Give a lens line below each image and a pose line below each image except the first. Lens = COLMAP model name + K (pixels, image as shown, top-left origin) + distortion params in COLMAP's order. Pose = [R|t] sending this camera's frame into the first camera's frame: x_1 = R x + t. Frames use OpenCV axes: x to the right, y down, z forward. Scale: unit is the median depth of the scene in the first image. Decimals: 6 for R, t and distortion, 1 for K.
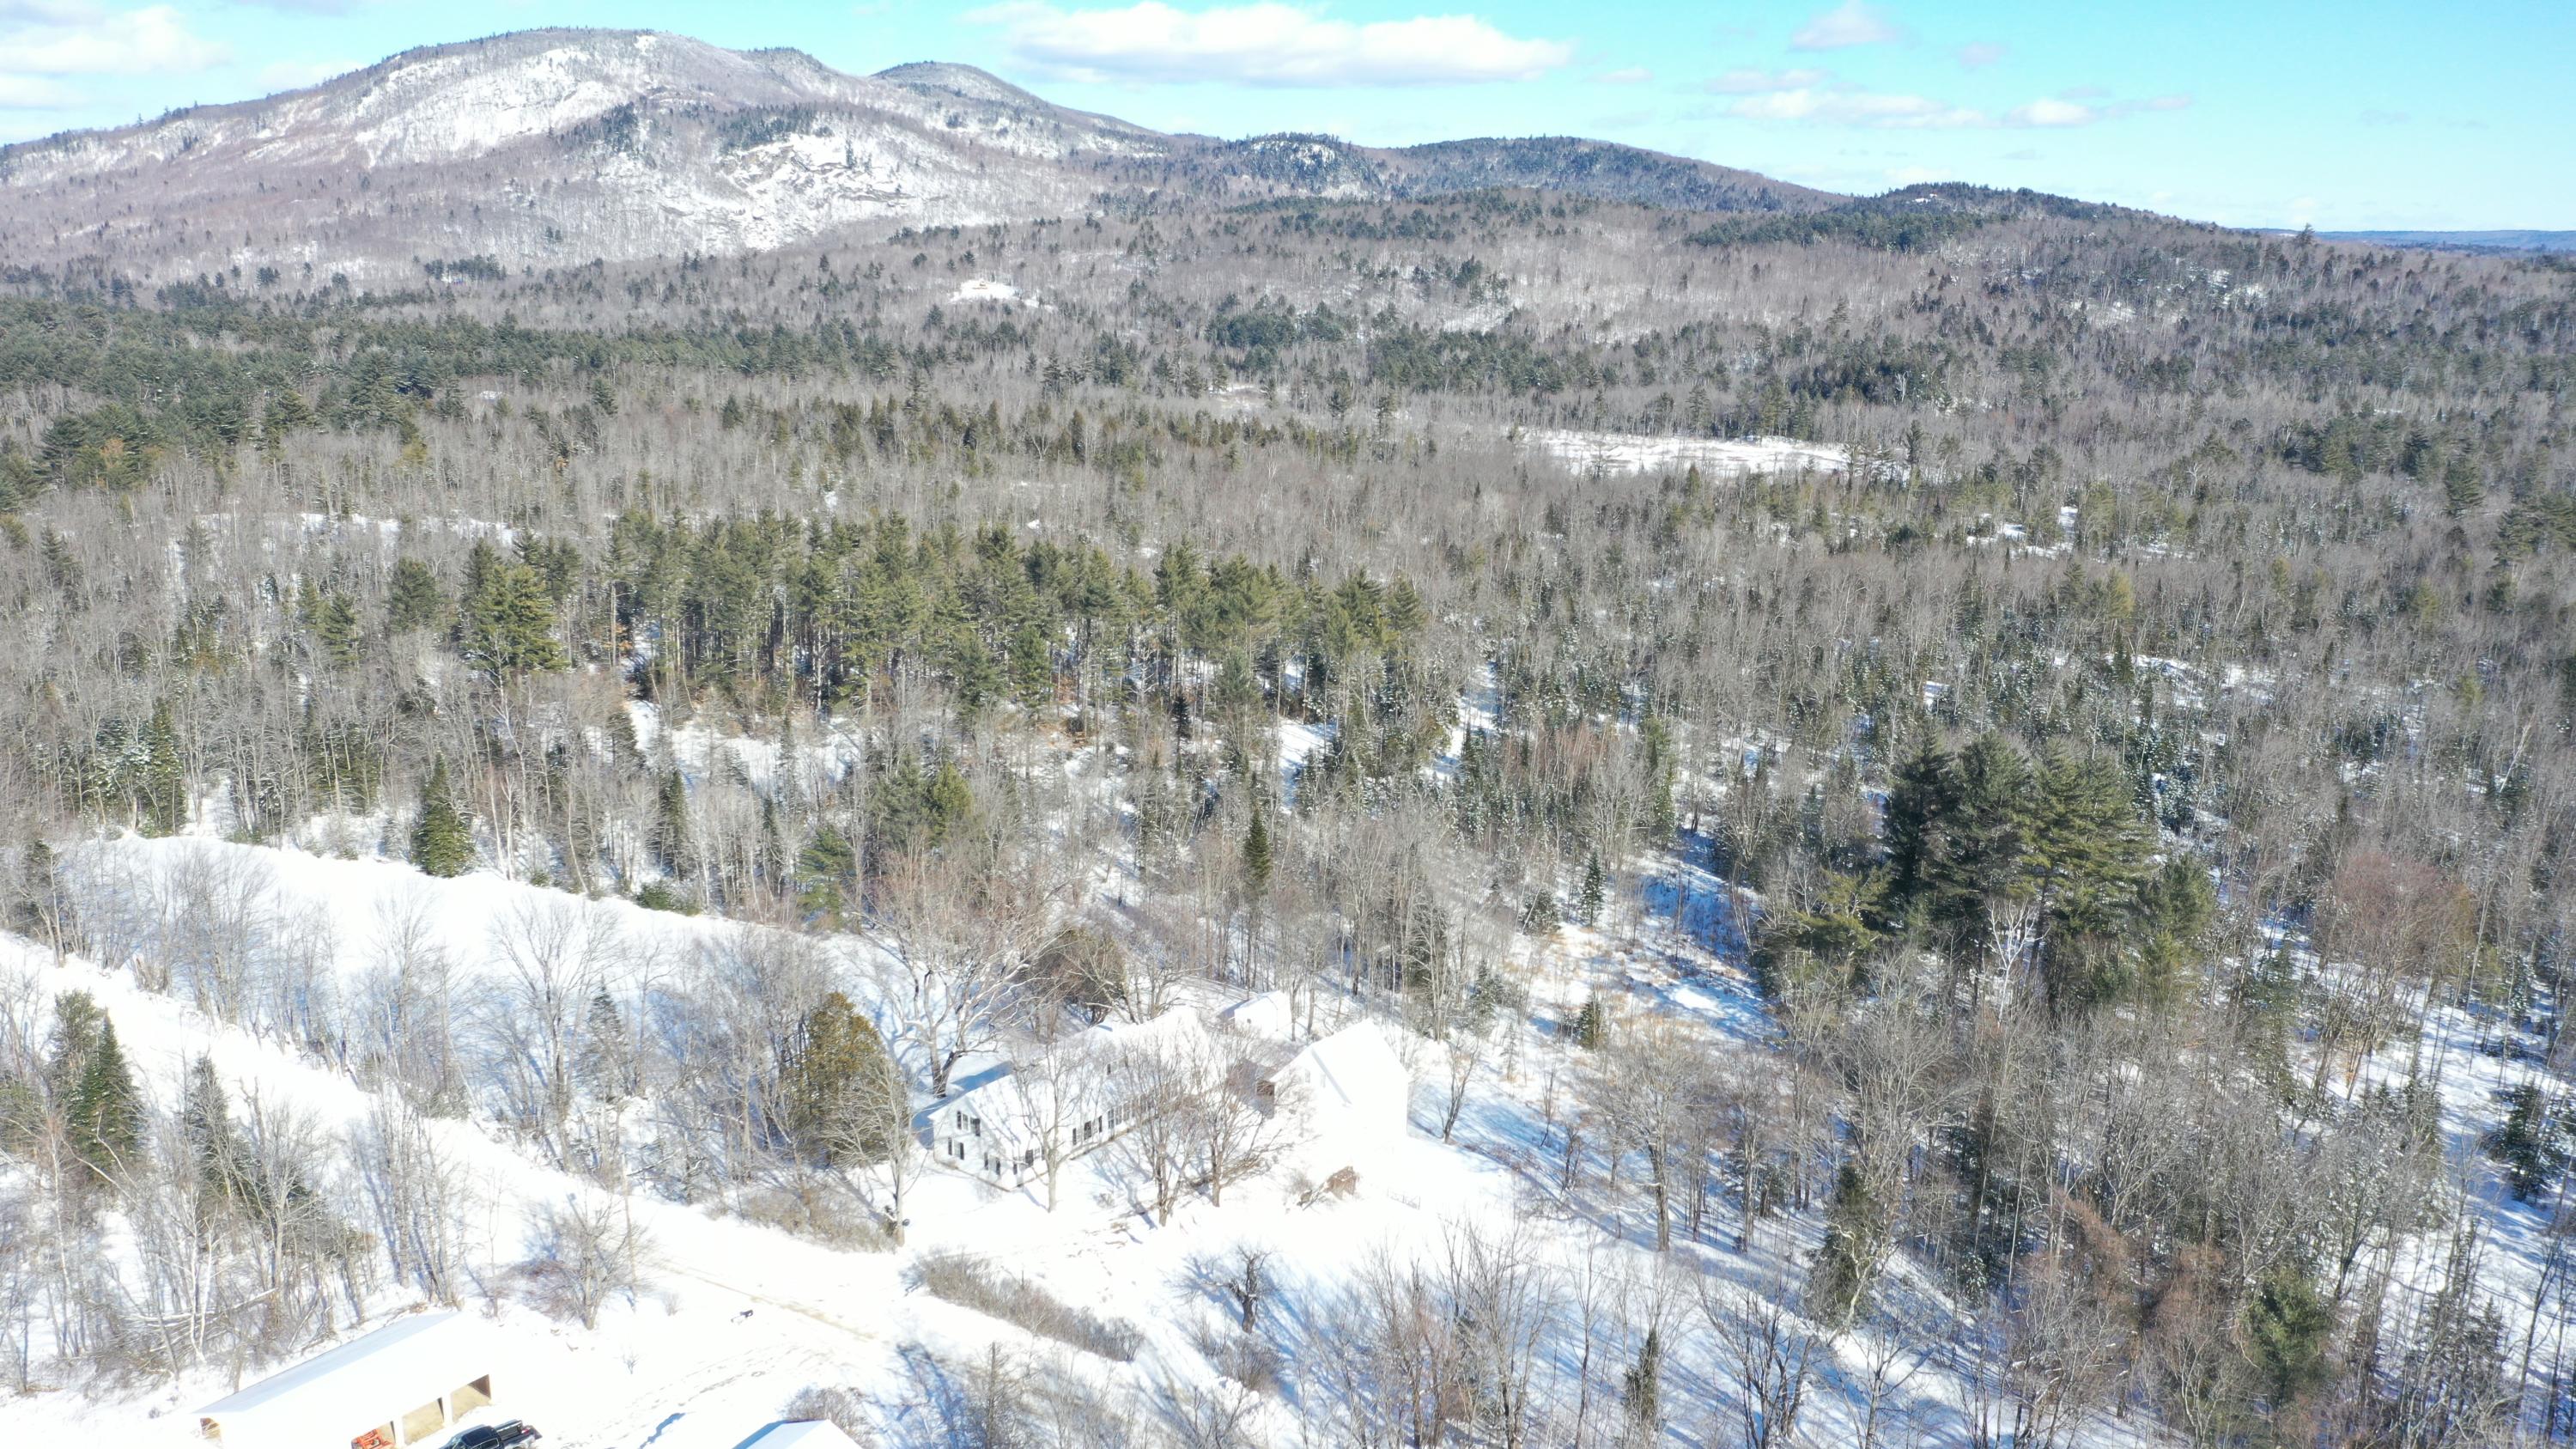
lens RADIAL K [[2002.4, 0, 1291.8], [0, 2002.4, 727.5], [0, 0, 1]] dist [-0.020690, 0.003171]
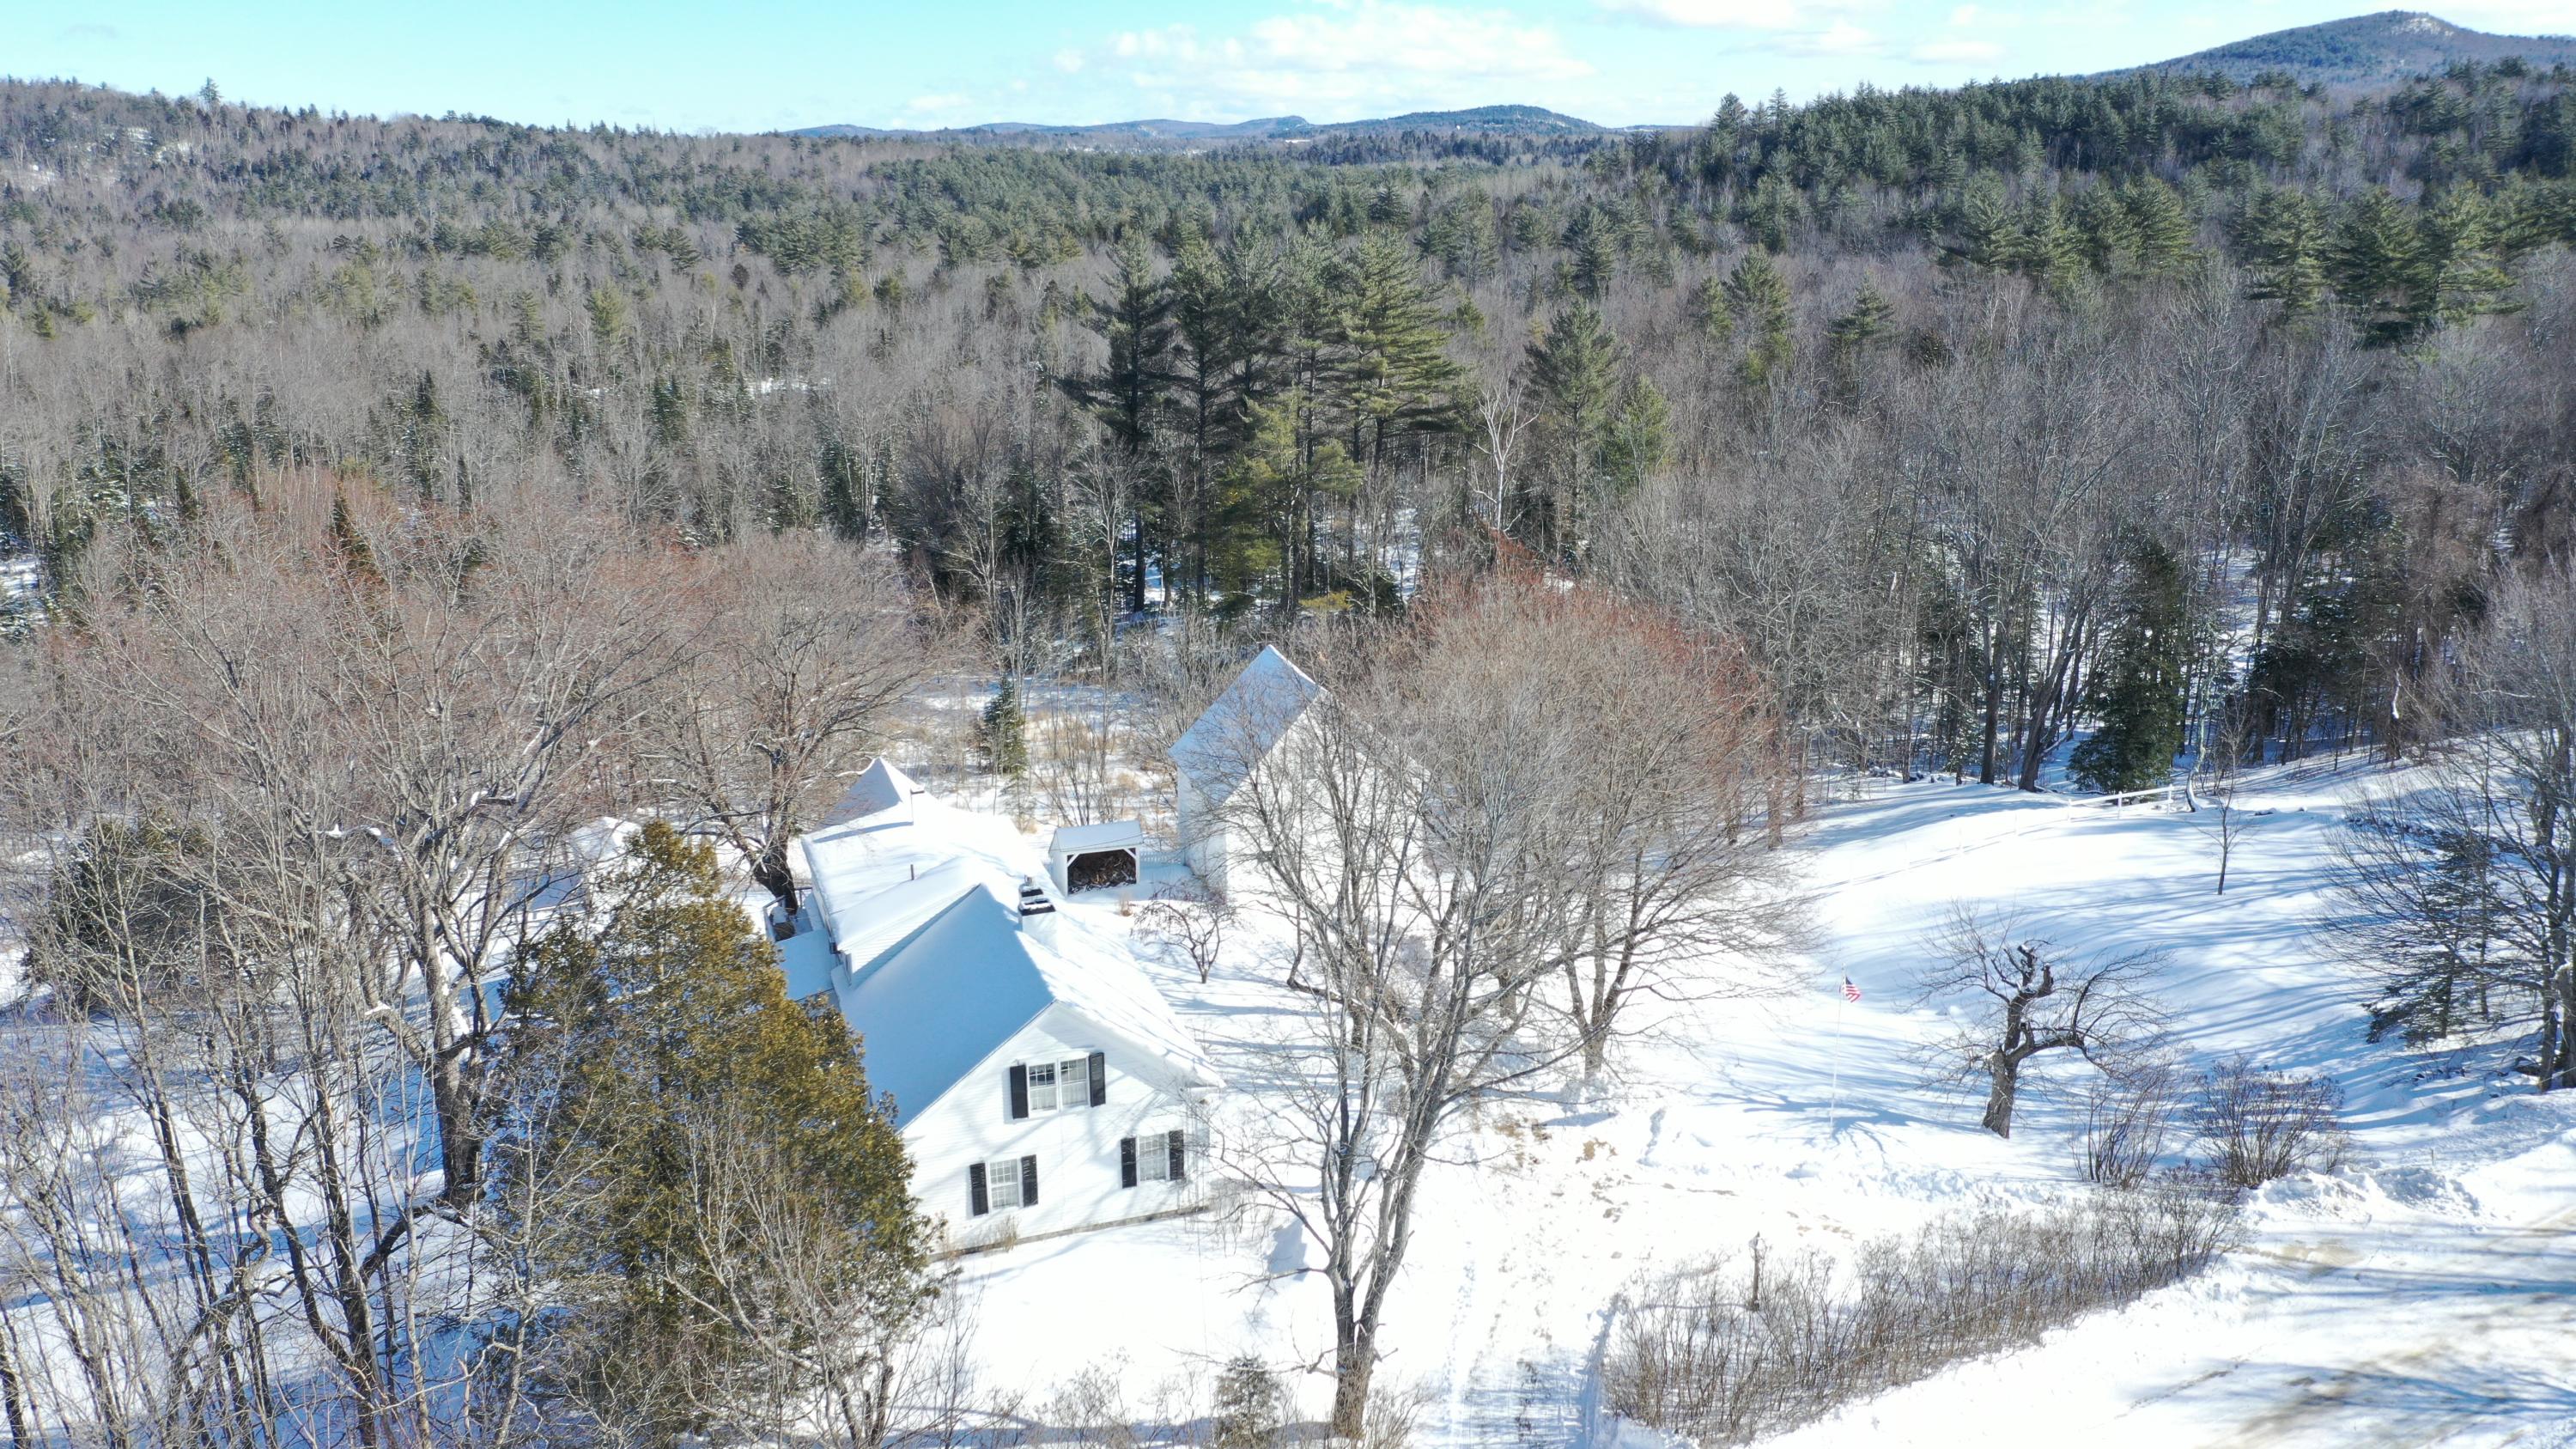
lens RADIAL K [[2002.4, 0, 1296.9], [0, 2002.4, 722.5], [0, 0, 1]] dist [-0.020690, 0.003171]
pose [[0.533752, -0.251099, 0.807501, -0.045756], [0.224179, 0.962748, 0.151194, 0.011203], [-0.815385, 0.100325, 0.570160, 0.088683]]
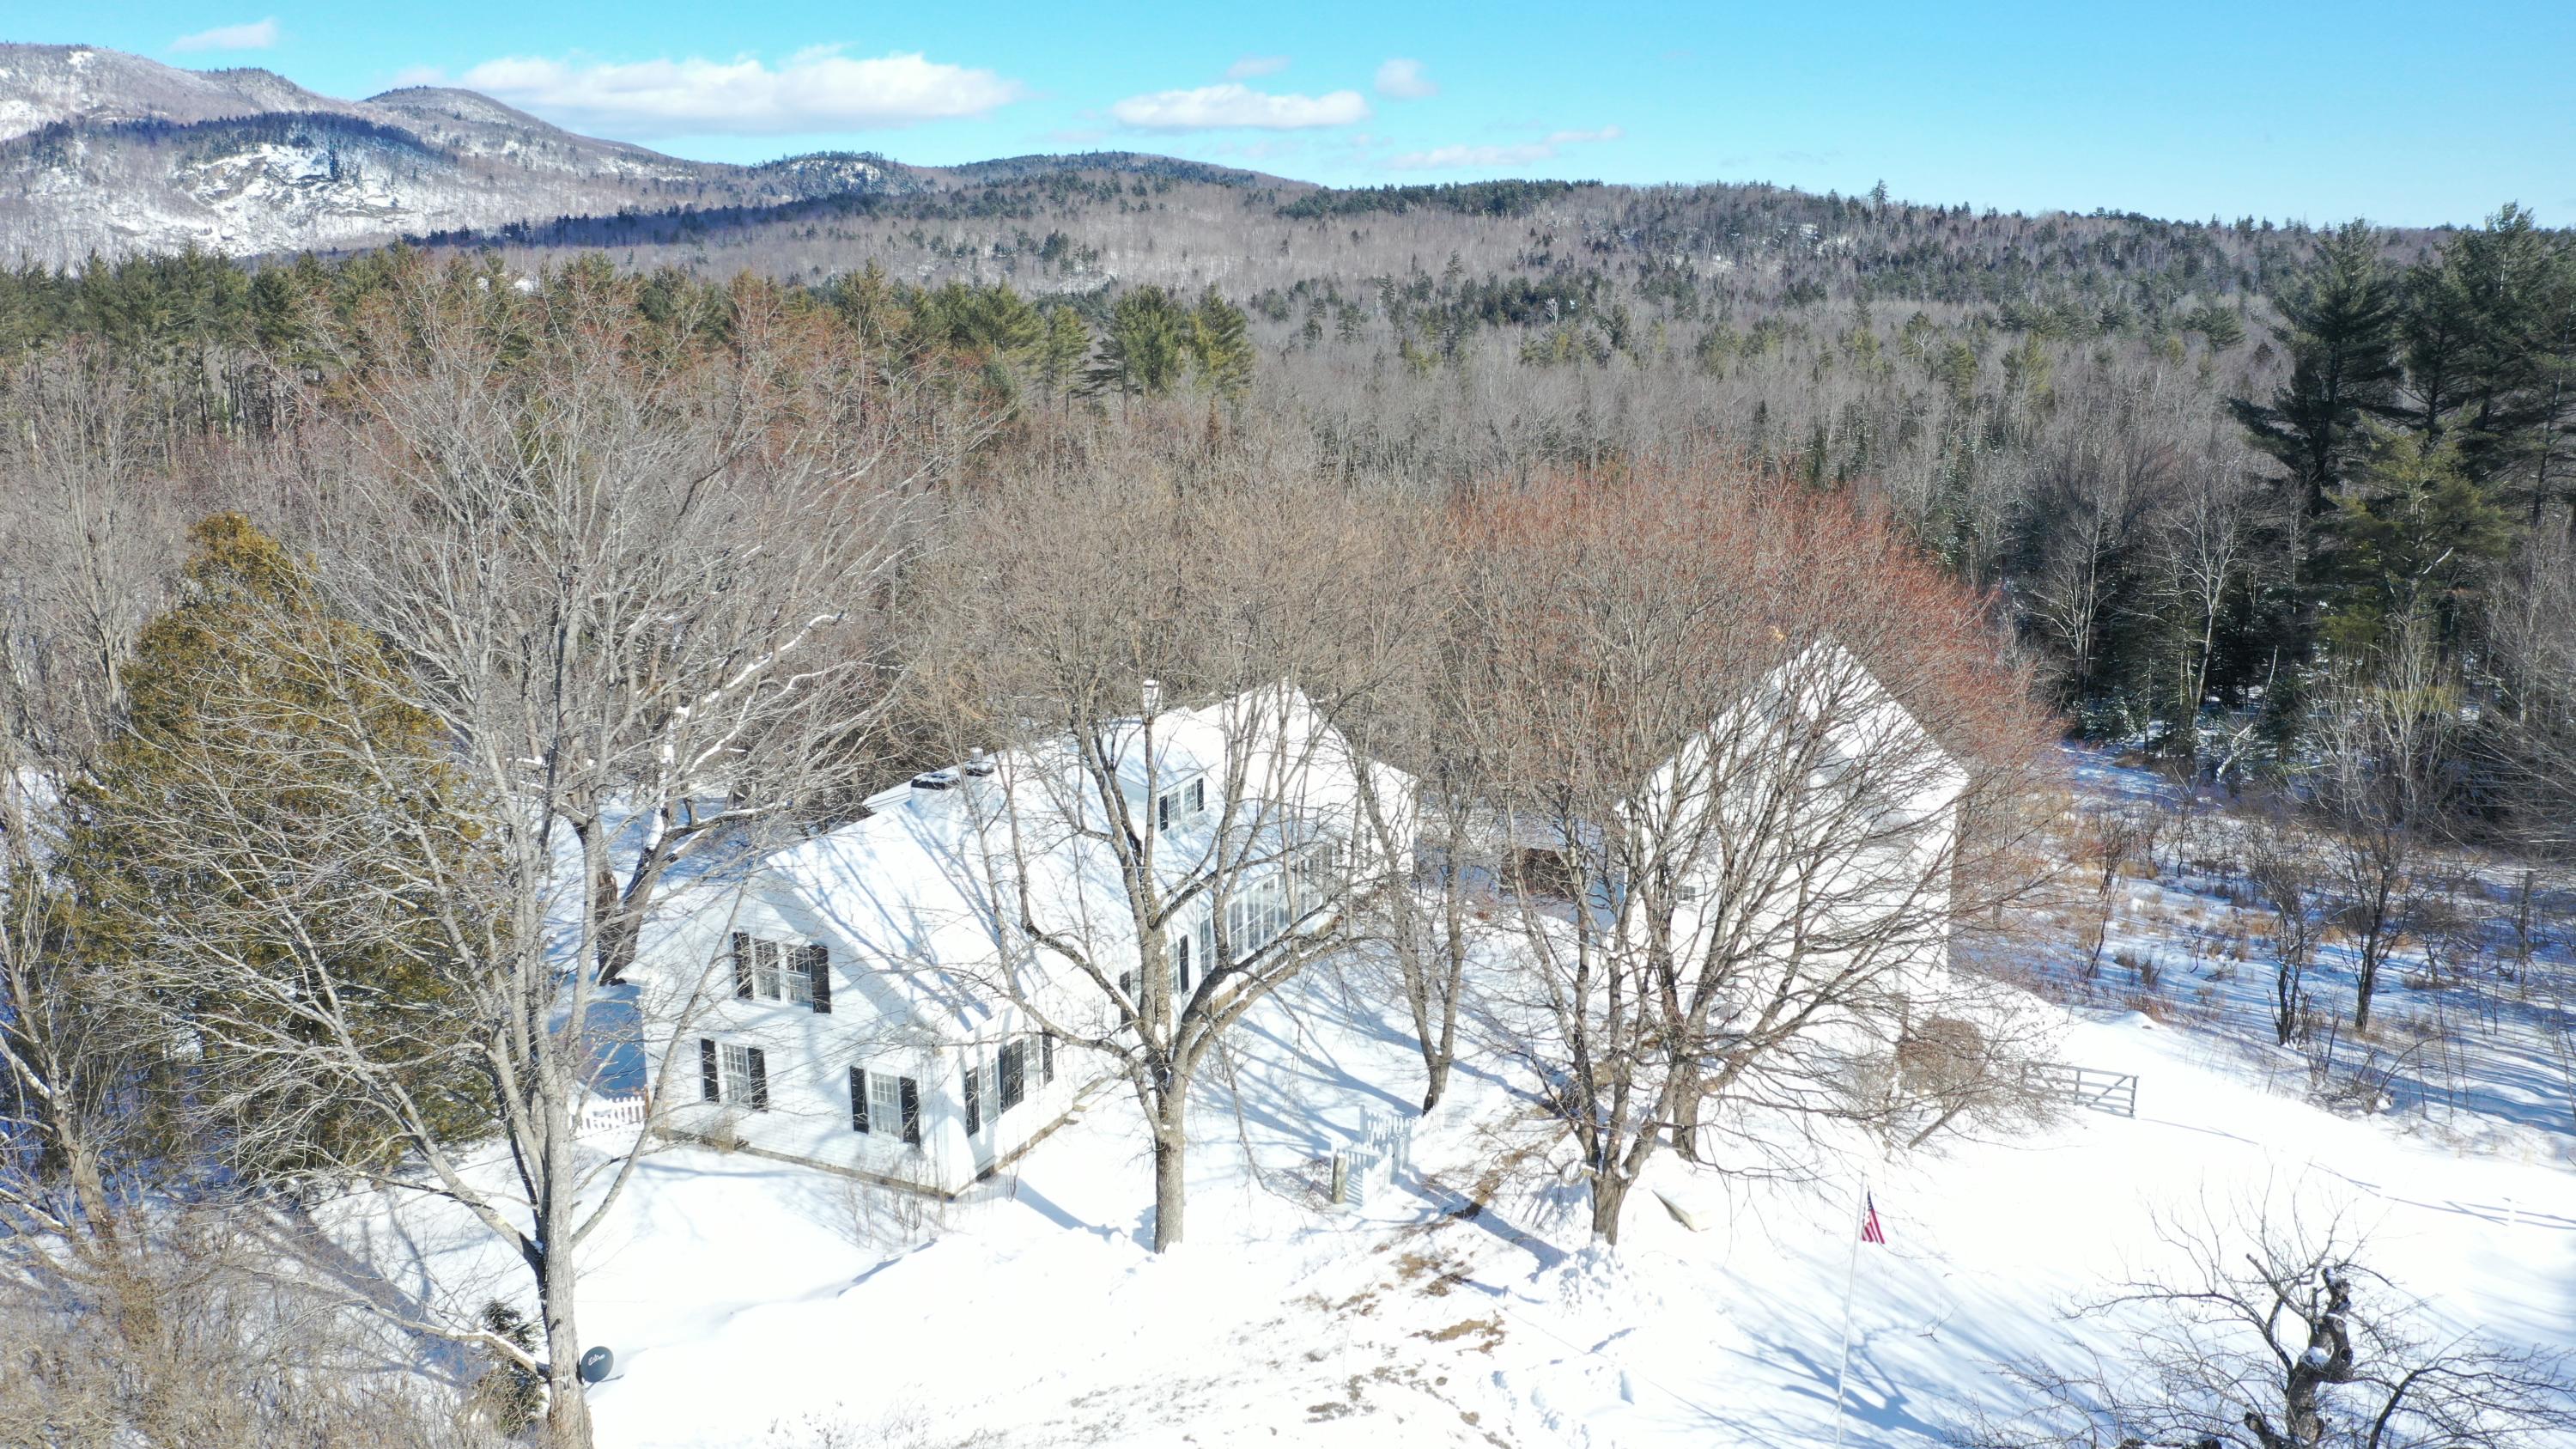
lens RADIAL K [[2002.4, 0, 1292.0], [0, 2002.4, 725.1], [0, 0, 1]] dist [-0.020690, 0.003171]
pose [[0.974709, -0.071658, 0.211676, -0.017159], [0.077248, 0.996845, -0.018248, 0.020124], [-0.209700, 0.034138, 0.977170, 0.082481]]
